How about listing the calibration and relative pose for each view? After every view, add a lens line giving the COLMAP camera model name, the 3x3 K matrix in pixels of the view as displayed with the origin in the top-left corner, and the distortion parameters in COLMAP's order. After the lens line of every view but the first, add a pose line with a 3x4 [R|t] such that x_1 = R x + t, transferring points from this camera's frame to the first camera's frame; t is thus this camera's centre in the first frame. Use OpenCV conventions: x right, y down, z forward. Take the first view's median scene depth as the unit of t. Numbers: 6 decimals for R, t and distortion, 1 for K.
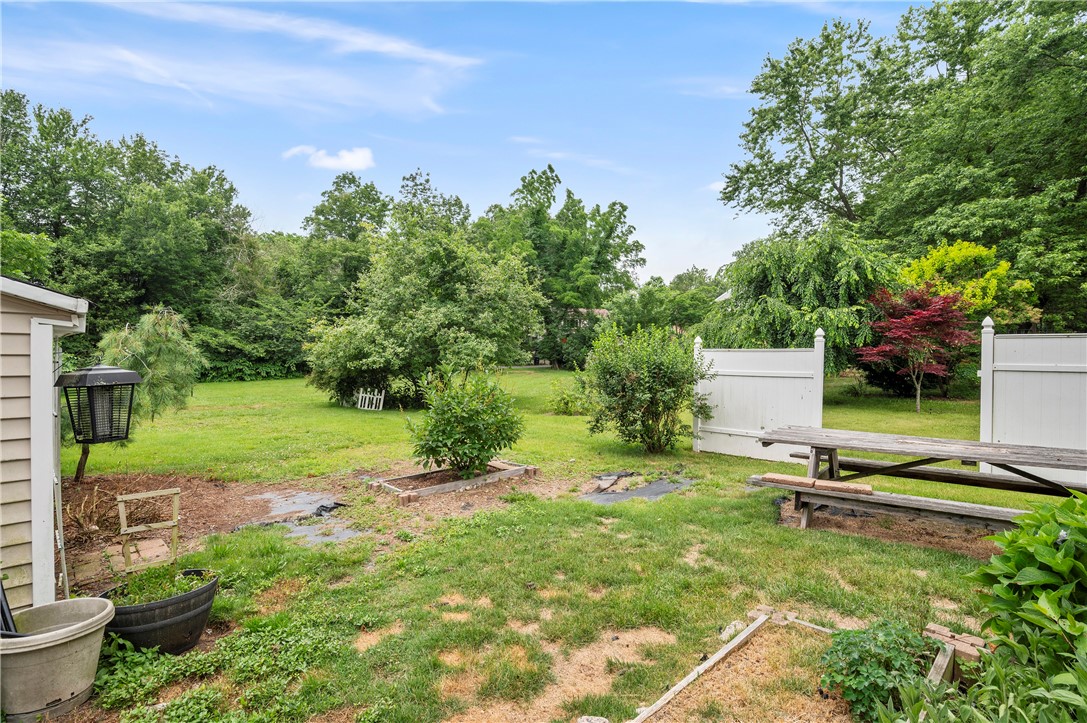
lens RADIAL K [[518.8, 0, 547.4], [0, 518.8, 361.5], [0, 0, 1]] dist [-0.009407, -0.000451]
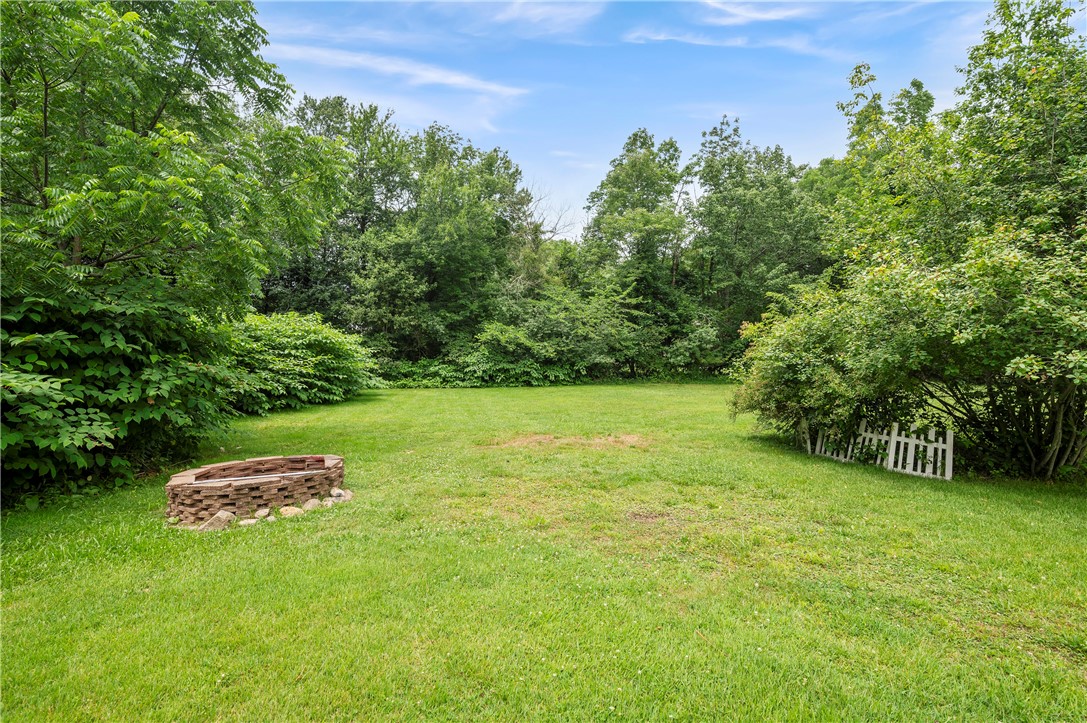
lens RADIAL K [[518.8, 0, 550.8], [0, 518.8, 341.3], [0, 0, 1]] dist [-0.009407, -0.000451]
pose [[0.915279, -0.010831, -0.402676, -0.214262], [-0.008156, 0.998935, -0.045407, 0.002641], [0.402739, 0.044844, 0.914216, 0.232590]]
